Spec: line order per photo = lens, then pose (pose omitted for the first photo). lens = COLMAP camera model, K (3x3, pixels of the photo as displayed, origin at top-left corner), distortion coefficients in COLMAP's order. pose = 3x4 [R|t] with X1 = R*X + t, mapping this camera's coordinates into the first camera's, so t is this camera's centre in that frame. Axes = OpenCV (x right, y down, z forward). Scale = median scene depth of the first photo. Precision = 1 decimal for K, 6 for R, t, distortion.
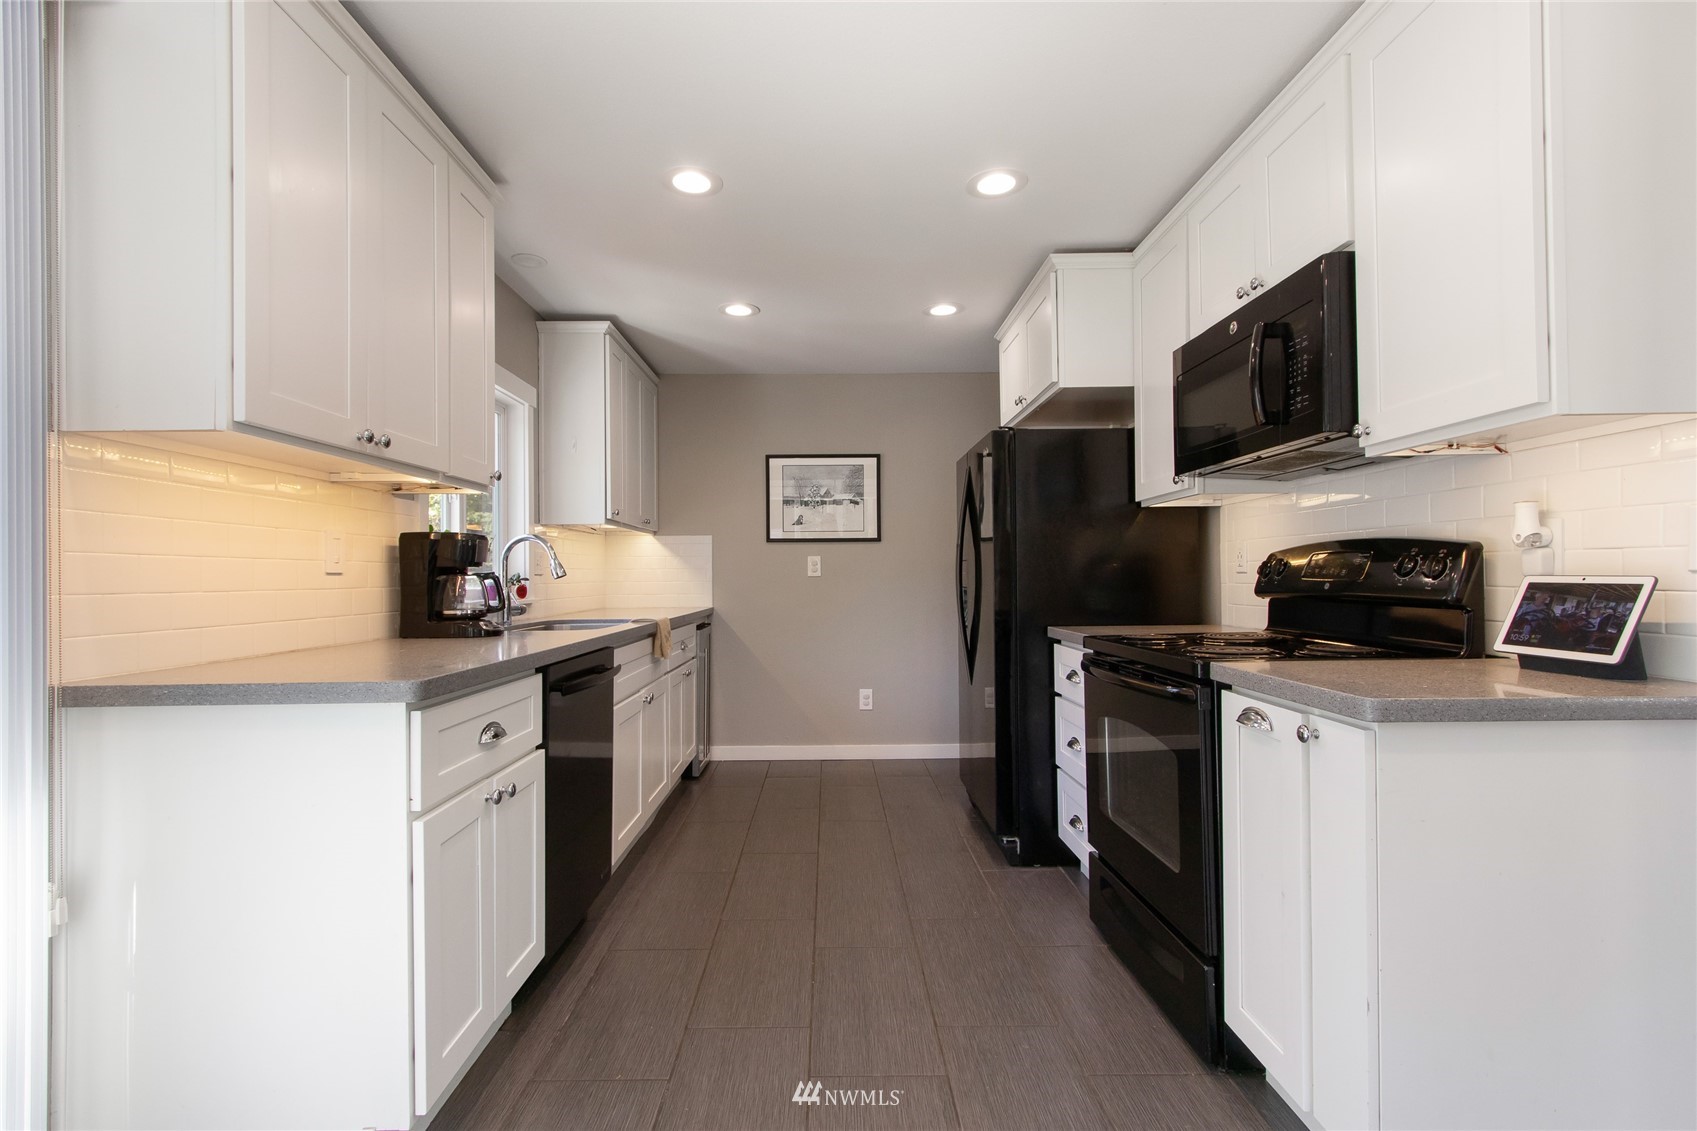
lens RADIAL K [[785.3, 0, 846.6], [0, 785.3, 571.9], [0, 0, 1]] dist [0.006302, -0.001436]
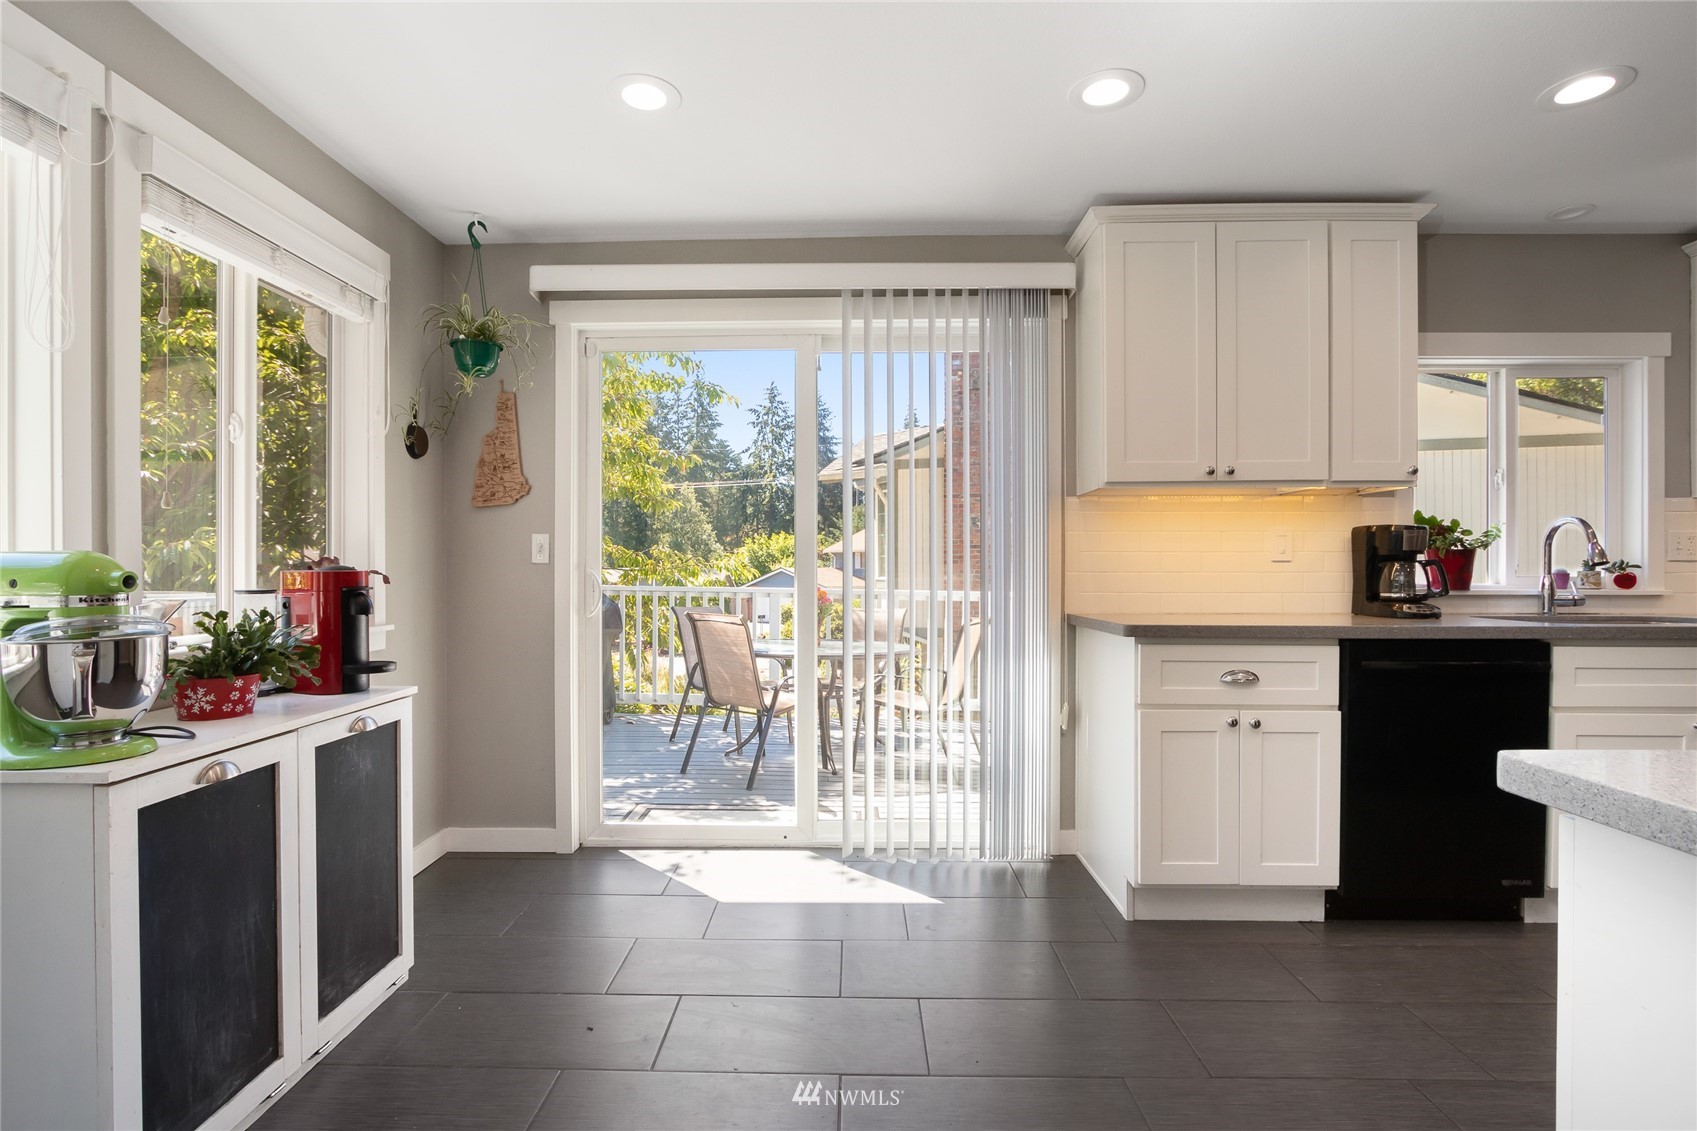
lens RADIAL K [[785.3, 0, 838.4], [0, 785.3, 566.1], [0, 0, 1]] dist [0.006302, -0.001436]
pose [[-0.054851, -0.001428, -0.998494, 0.698657], [0.006668, 0.999976, -0.001797, 0.006861], [0.998472, -0.006757, -0.054840, 0.269496]]
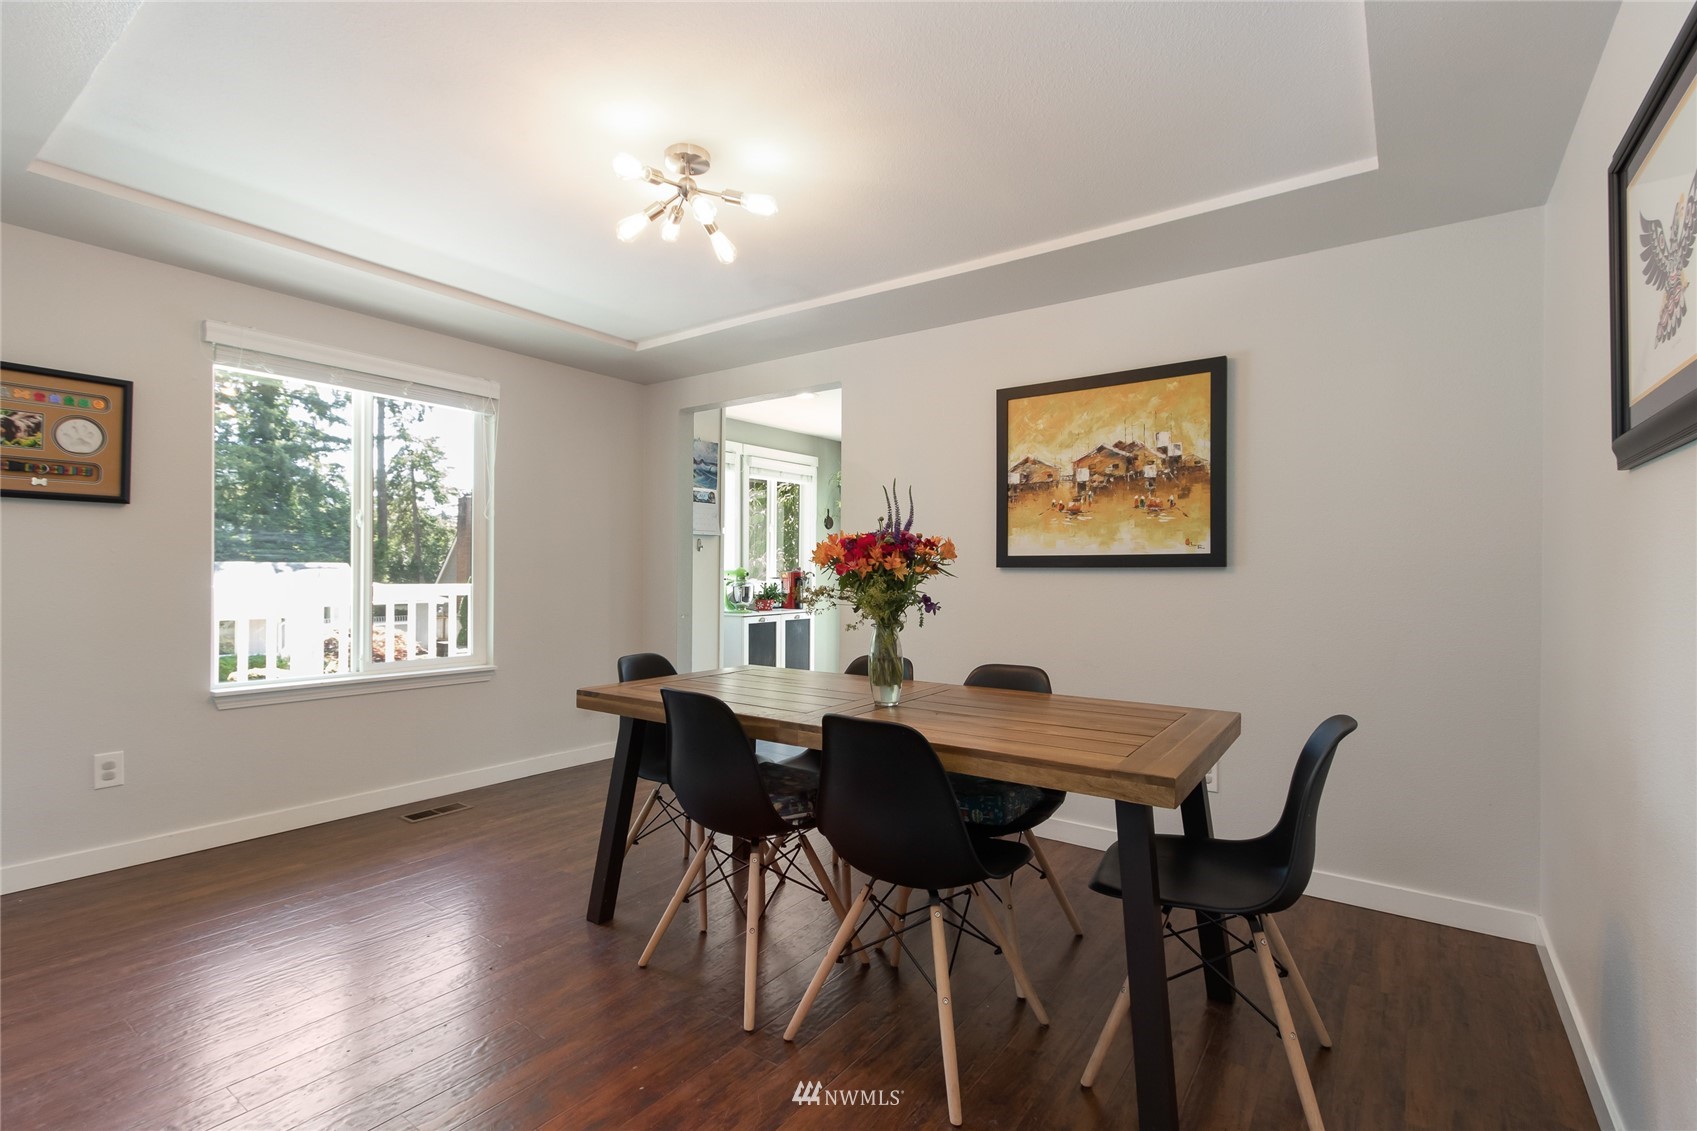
lens RADIAL K [[785.3, 0, 849.3], [0, 785.3, 567.6], [0, 0, 1]] dist [0.006302, -0.001436]
pose [[-0.606705, -0.002849, -0.794922, 1.912566], [0.004689, 0.999963, -0.007163, 0.011697], [0.794913, -0.008073, -0.606669, 1.465941]]
